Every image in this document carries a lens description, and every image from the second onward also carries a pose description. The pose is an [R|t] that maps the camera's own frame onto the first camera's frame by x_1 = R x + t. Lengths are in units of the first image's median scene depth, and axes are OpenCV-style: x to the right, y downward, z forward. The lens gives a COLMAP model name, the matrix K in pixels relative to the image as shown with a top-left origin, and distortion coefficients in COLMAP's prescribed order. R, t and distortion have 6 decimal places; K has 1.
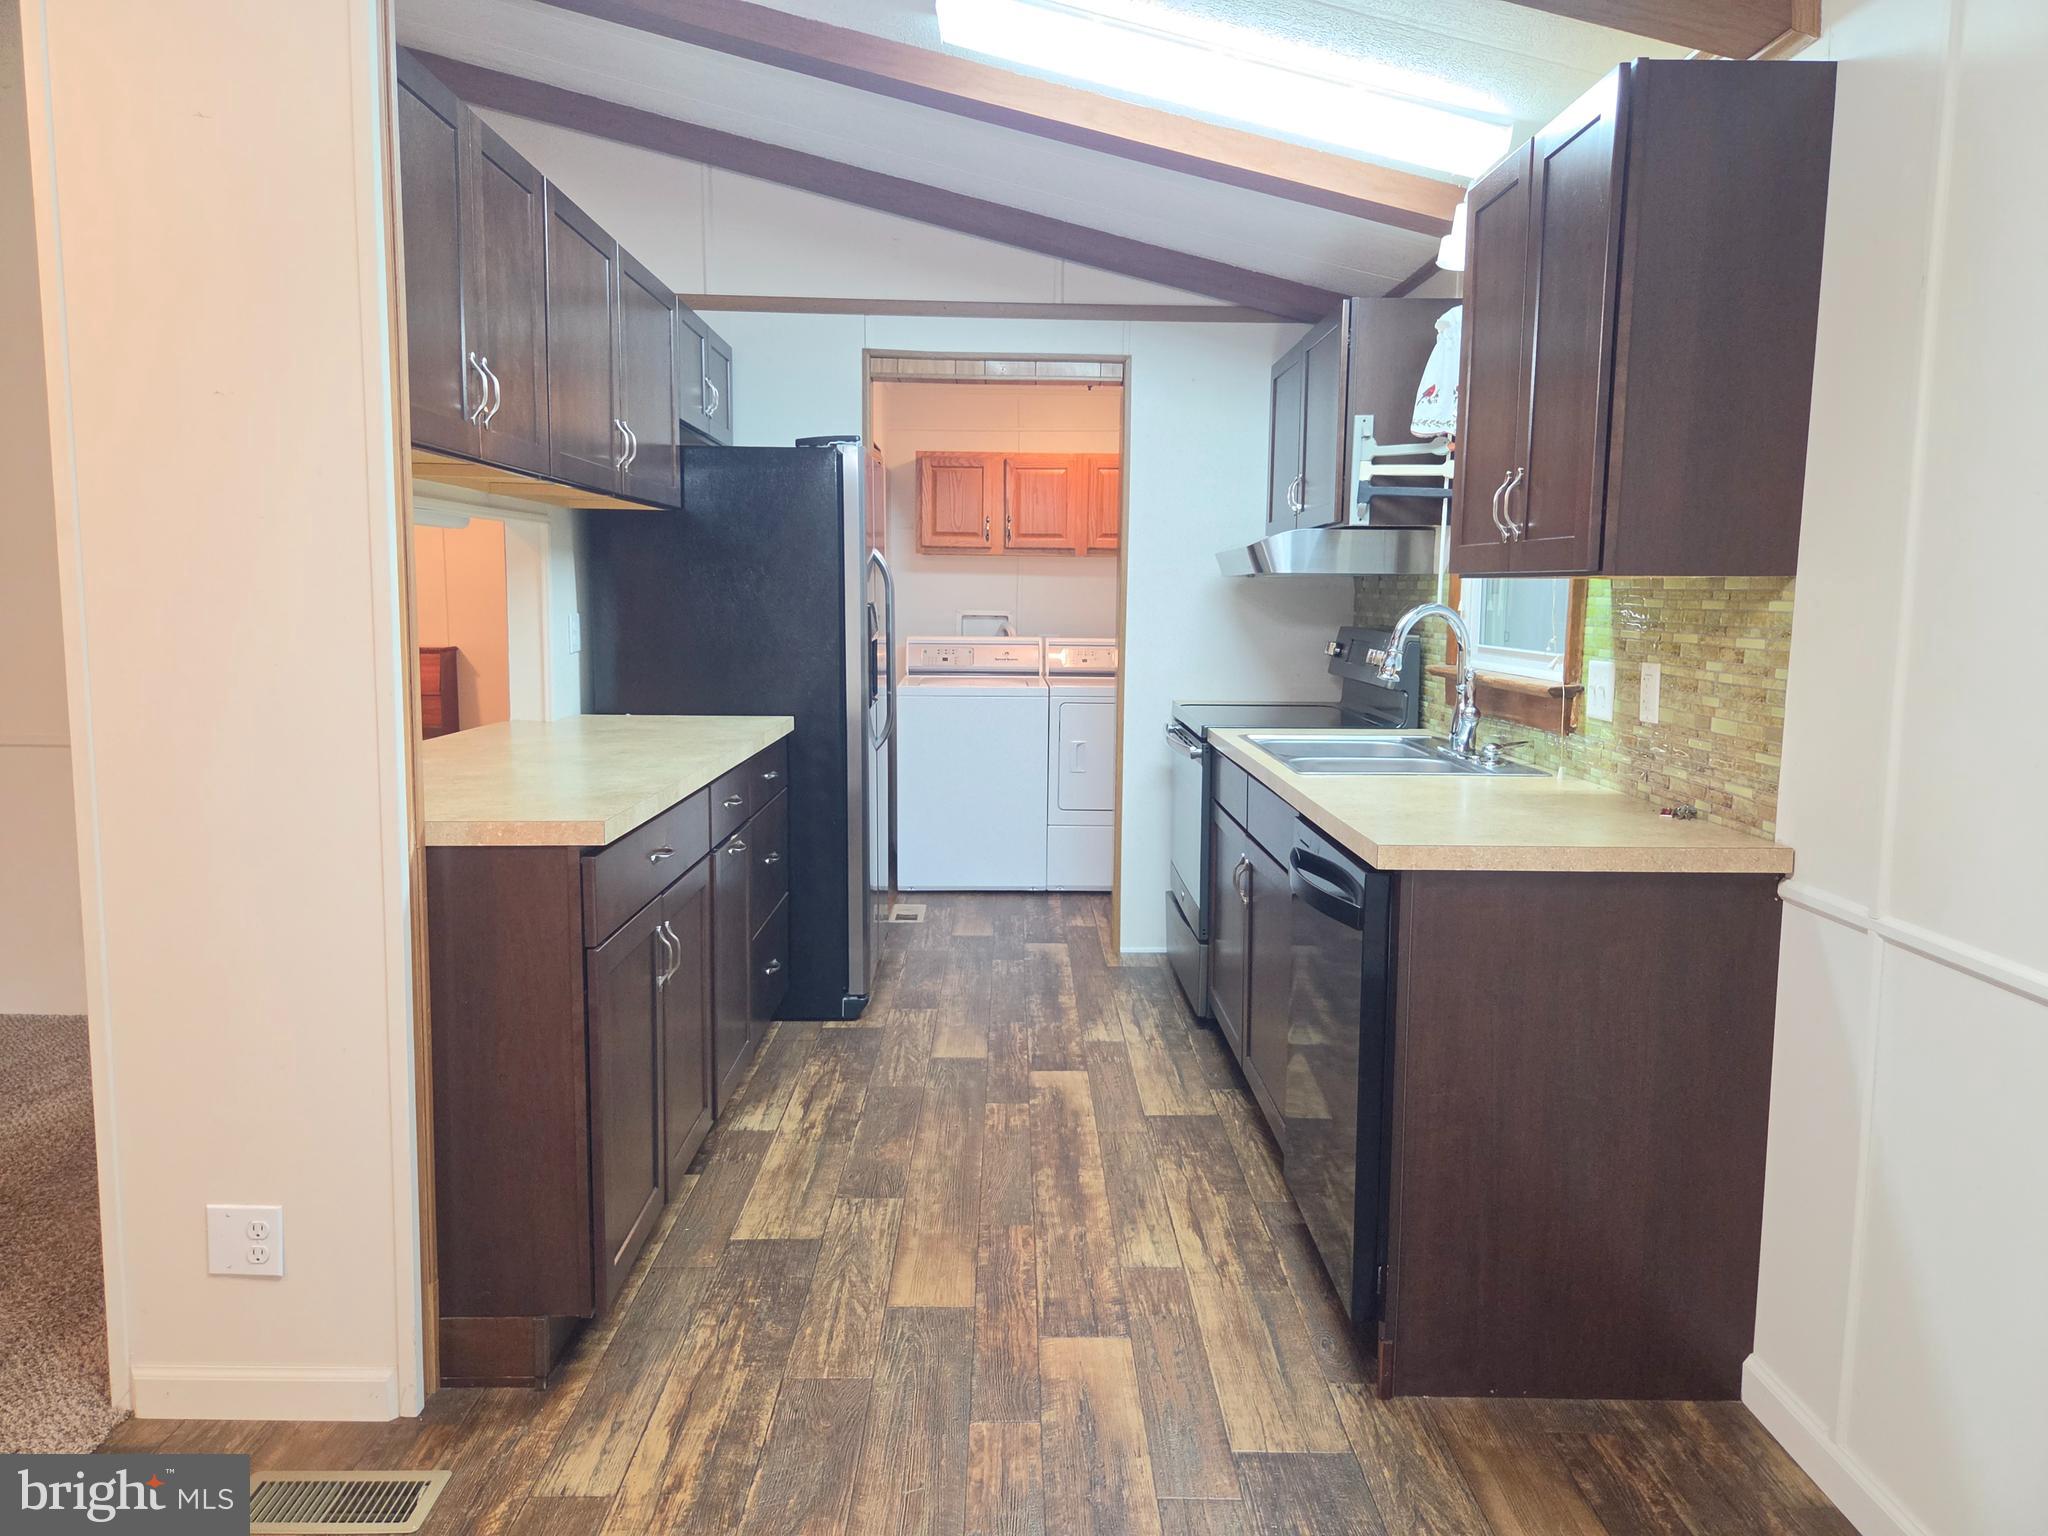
lens RADIAL K [[1366.7, 0, 1045.0], [0, 1366.7, 757.4], [0, 0, 1]] dist [0.053457, -0.040230]
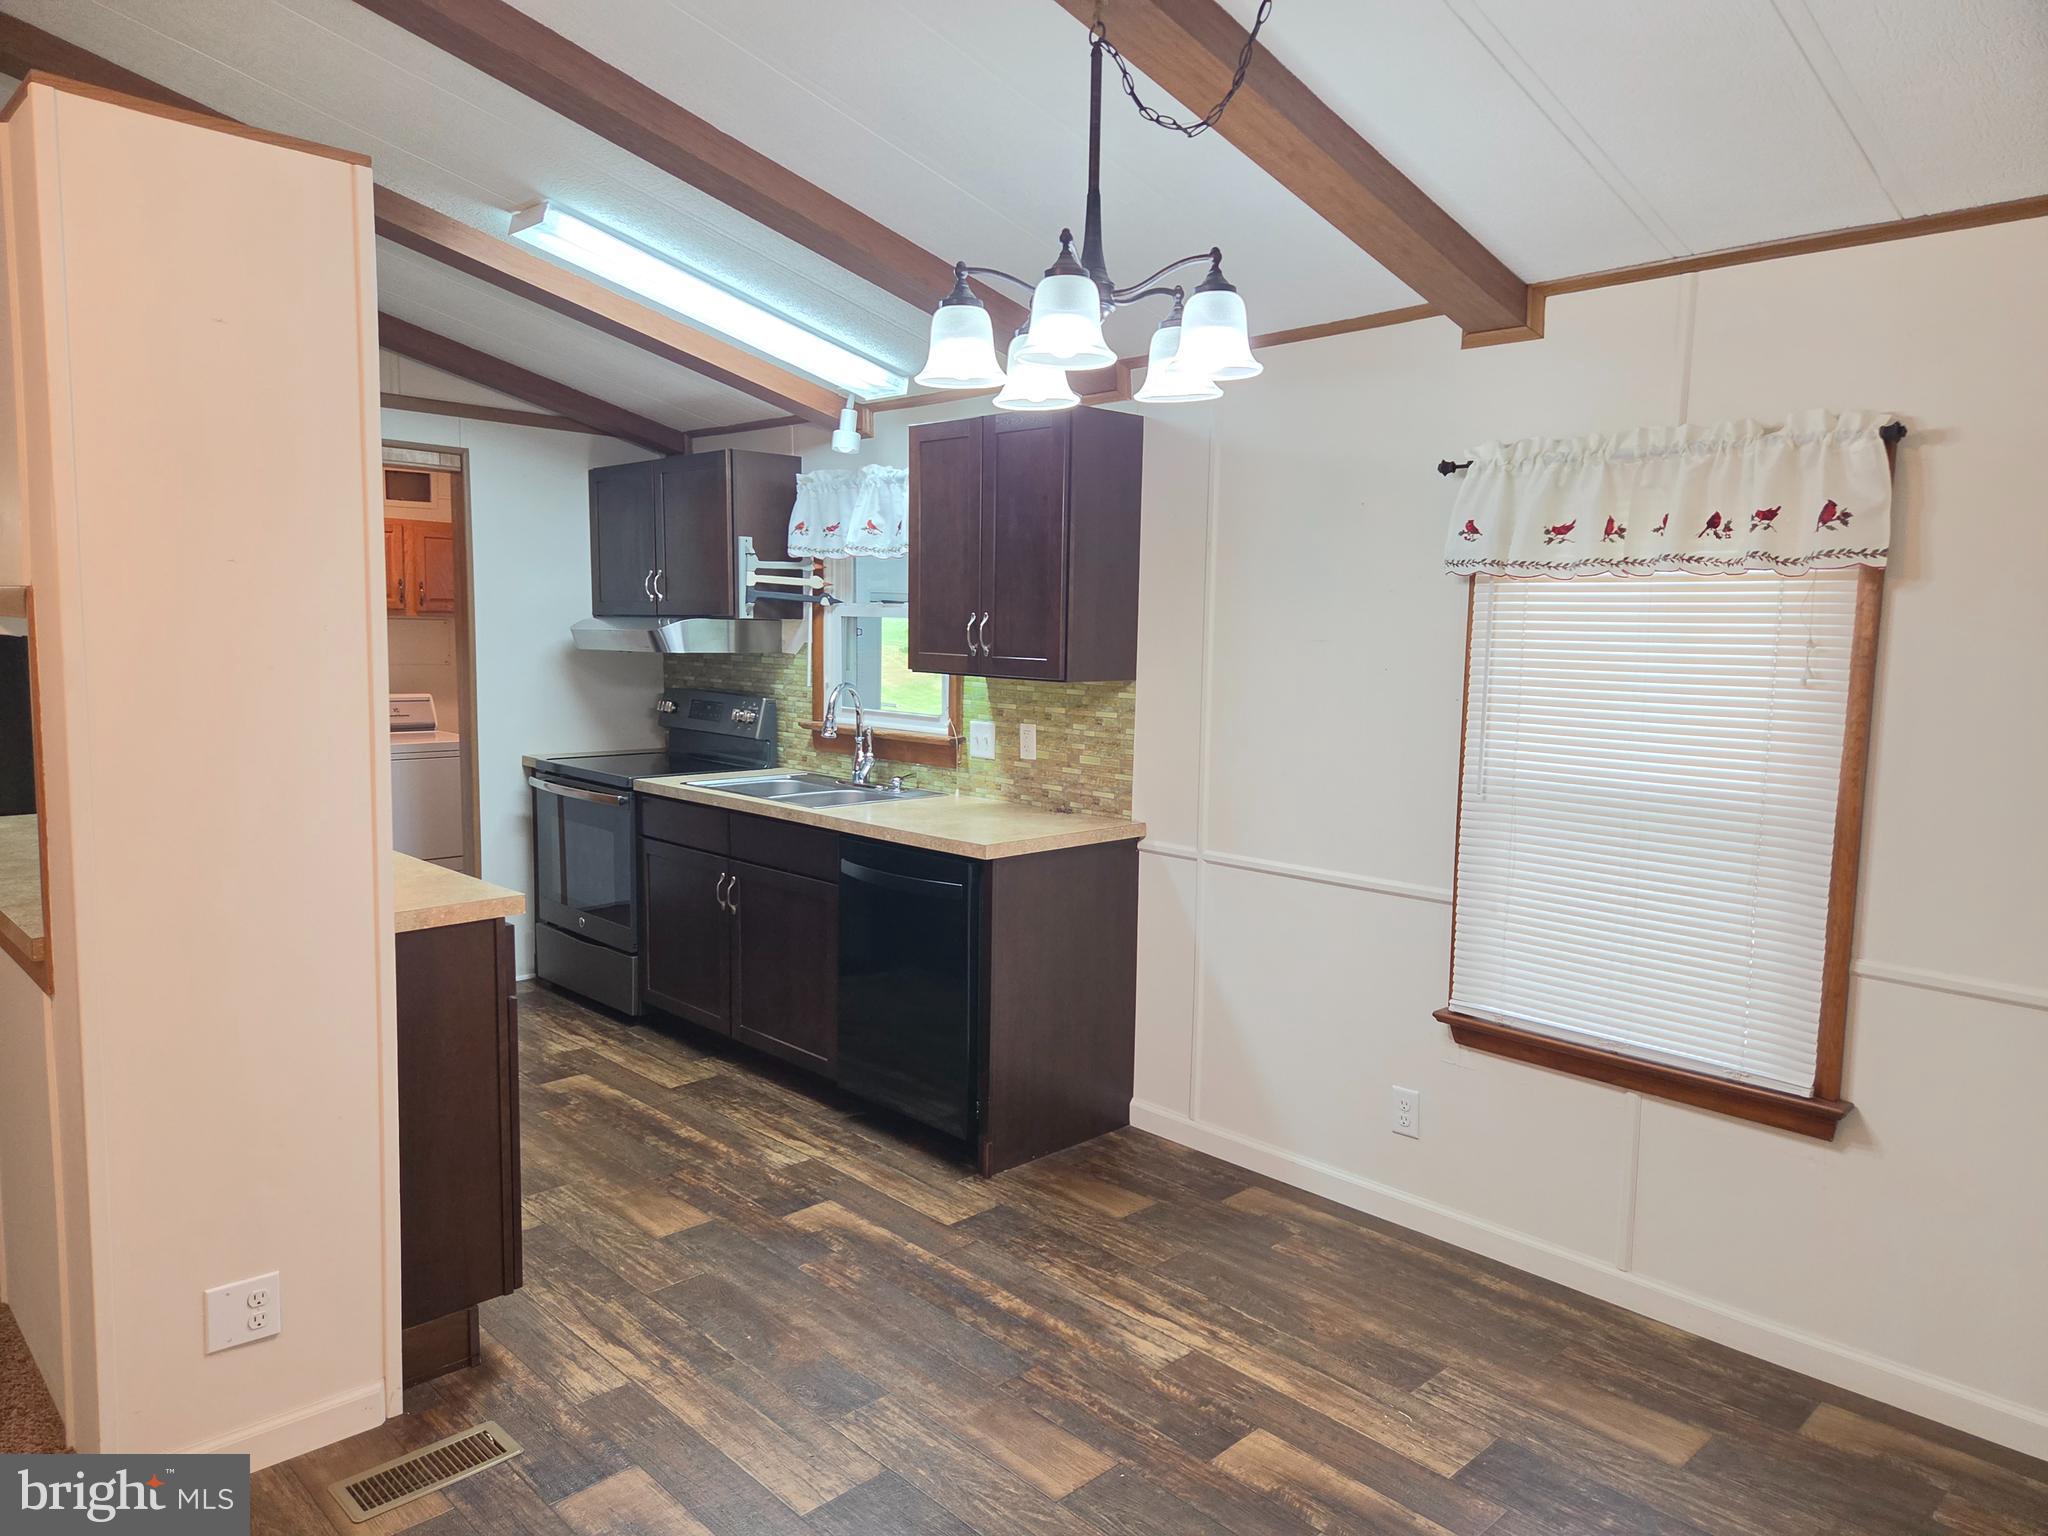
lens RADIAL K [[1366.7, 0, 1045.0], [0, 1366.7, 757.4], [0, 0, 1]] dist [0.053457, -0.040230]
pose [[0.712133, -0.062809, 0.699230, -0.716543], [0.069392, 0.997410, 0.018921, -0.057305], [-0.698607, 0.035047, 0.714647, -0.209498]]
